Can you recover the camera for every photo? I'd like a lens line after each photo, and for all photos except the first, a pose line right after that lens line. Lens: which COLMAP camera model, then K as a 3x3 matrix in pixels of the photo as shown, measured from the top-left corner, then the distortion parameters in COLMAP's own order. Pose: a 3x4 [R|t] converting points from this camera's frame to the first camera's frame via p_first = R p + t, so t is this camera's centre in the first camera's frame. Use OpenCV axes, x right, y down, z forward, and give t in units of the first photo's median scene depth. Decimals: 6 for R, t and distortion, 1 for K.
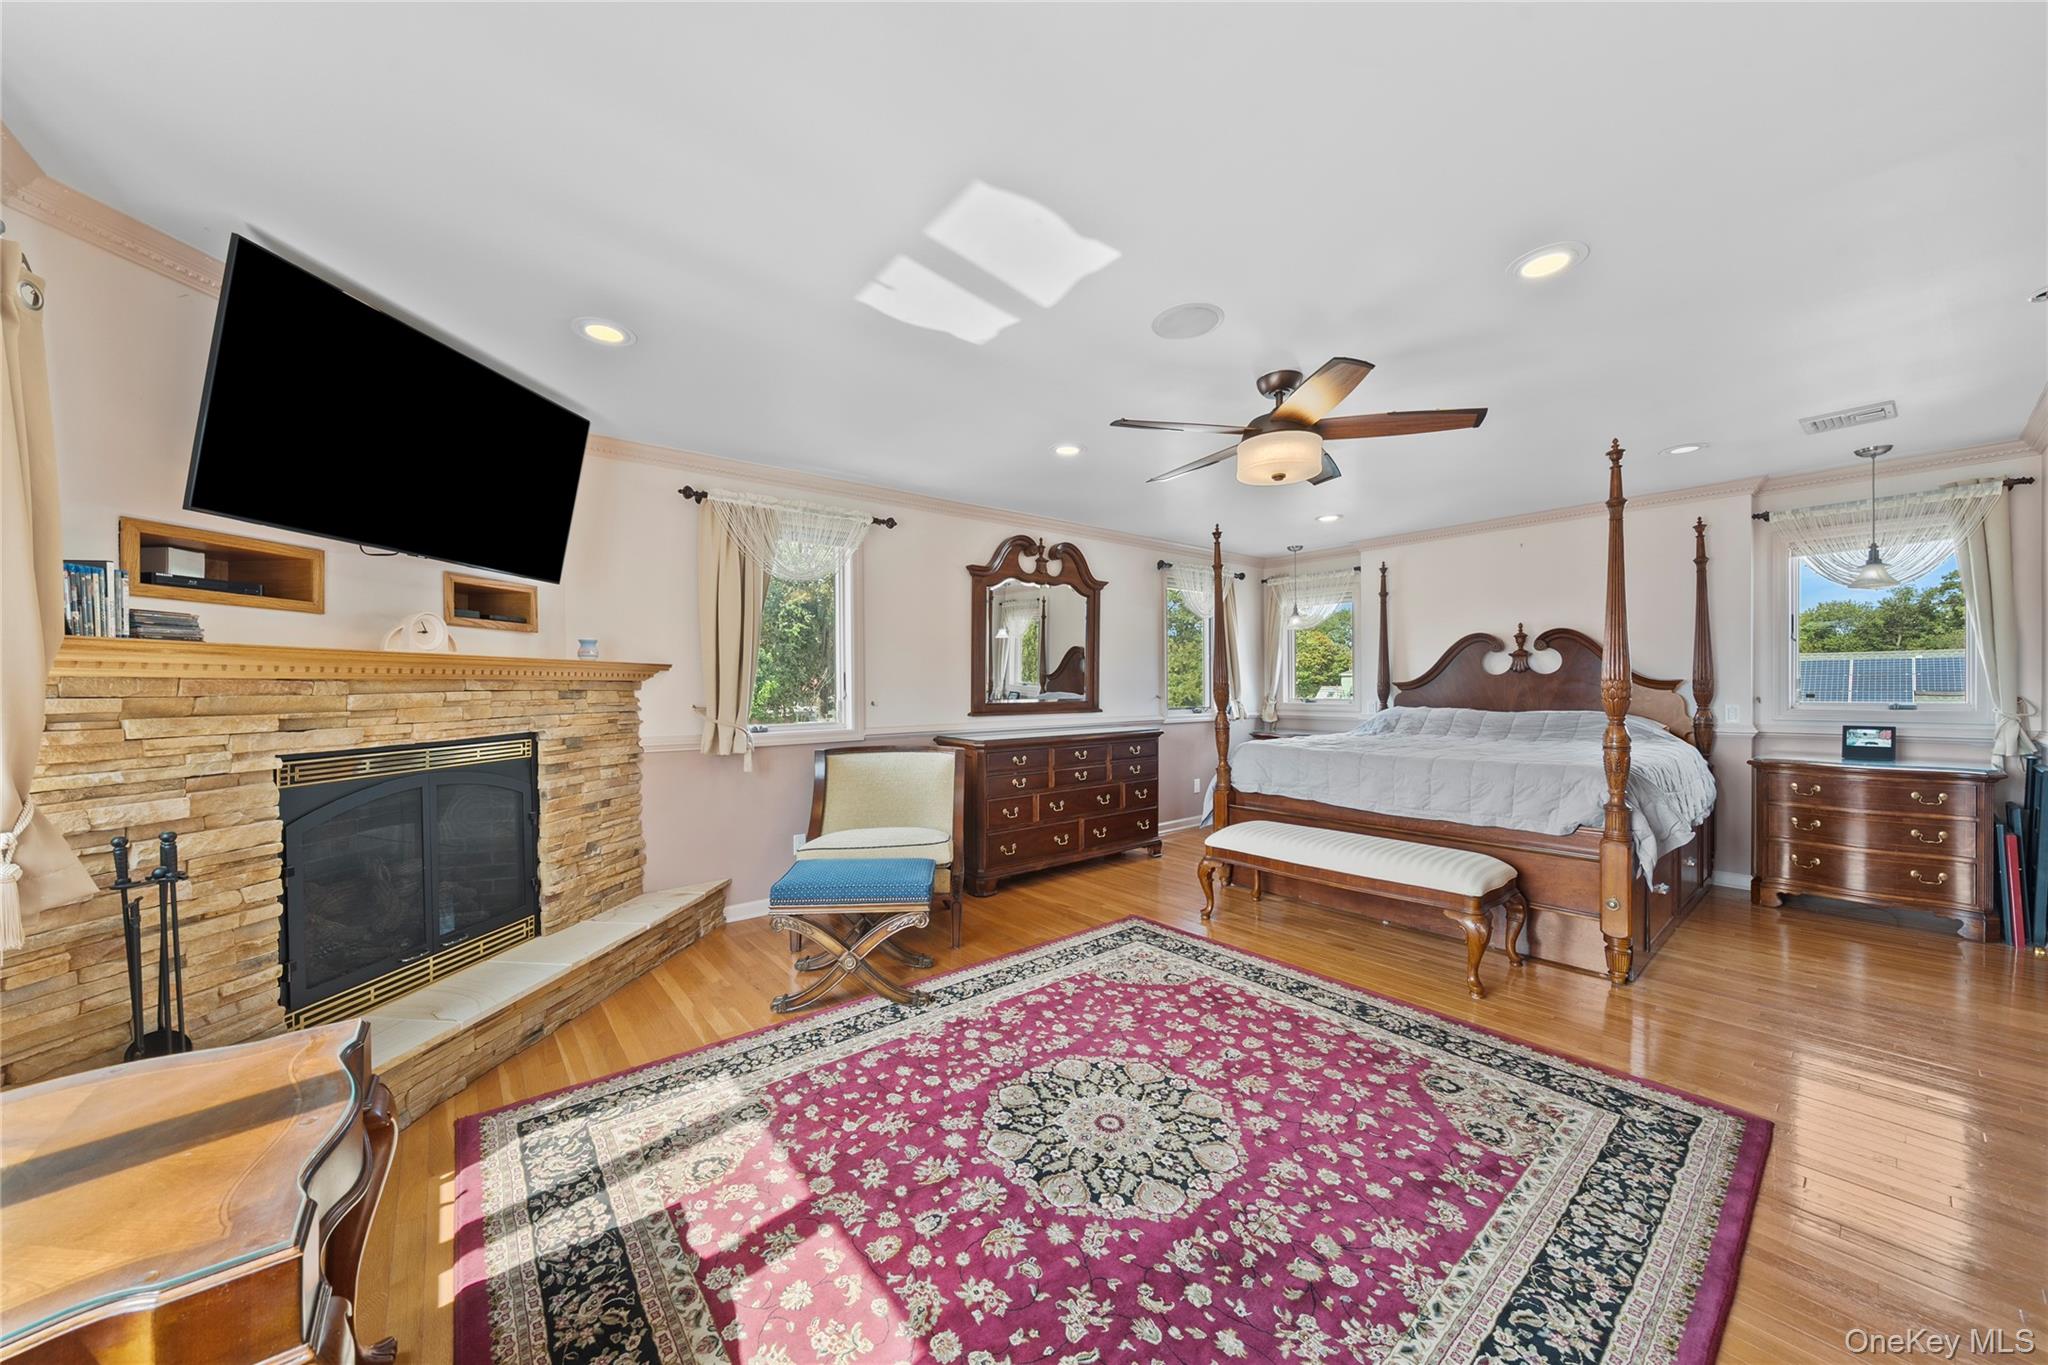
lens RADIAL K [[692.4, 0, 1024.0], [0, 692.4, 682.5], [0, 0, 1]] dist [-0.007532, -0.000007]
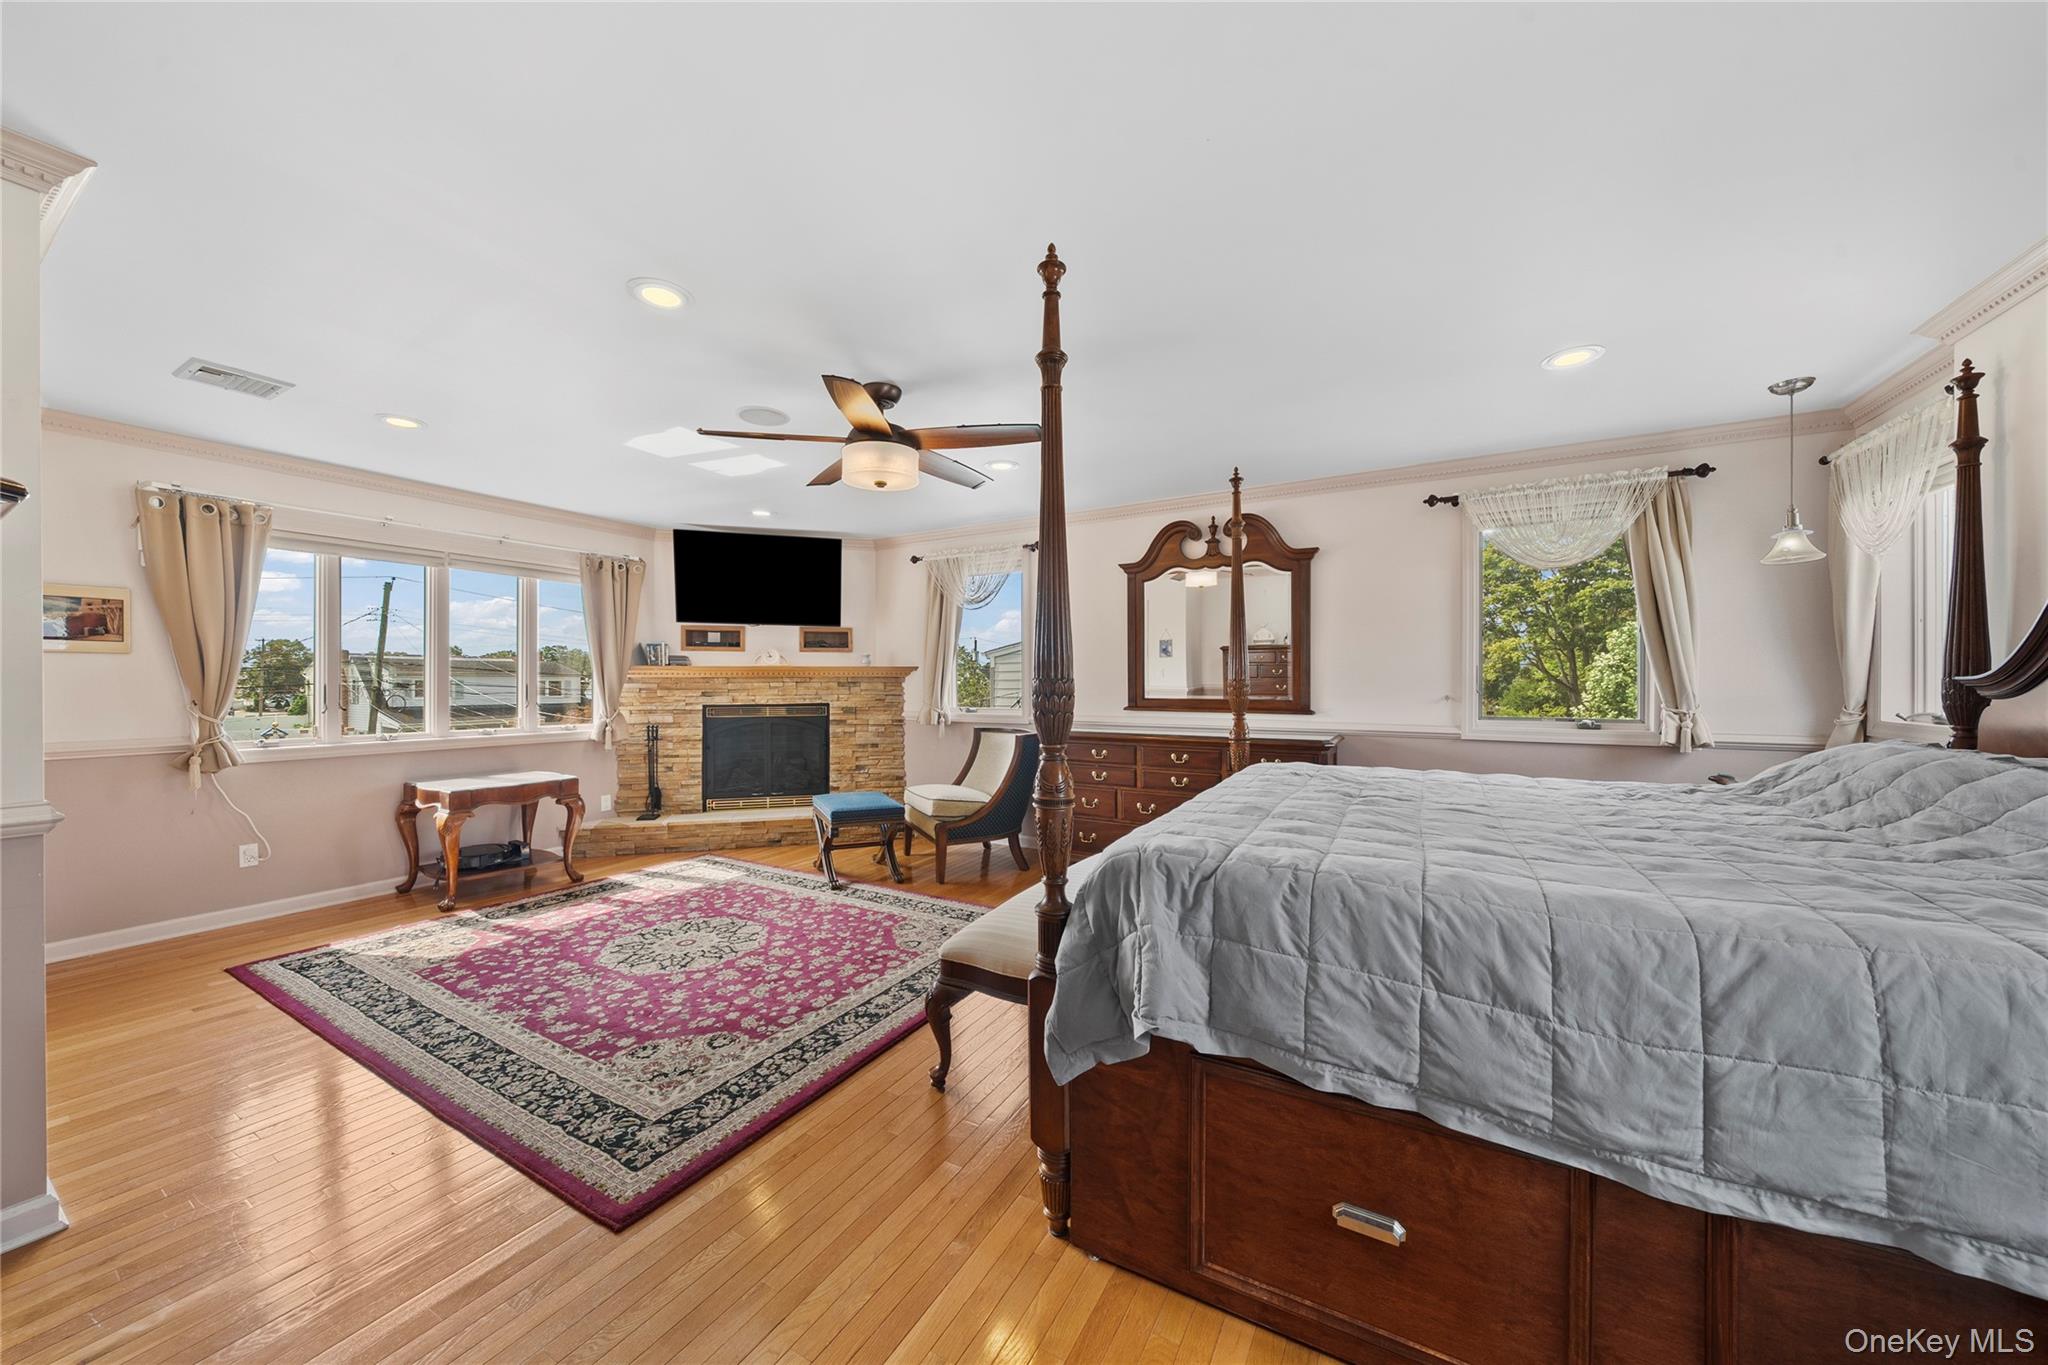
lens RADIAL K [[692.4, 0, 1024.0], [0, 692.4, 682.5], [0, 0, 1]] dist [-0.007532, -0.000007]
pose [[0.385694, 0.009373, -0.922579, 1.712318], [0.002844, 0.999932, 0.011348, -0.010399], [0.922622, -0.007000, 0.385641, 0.960632]]
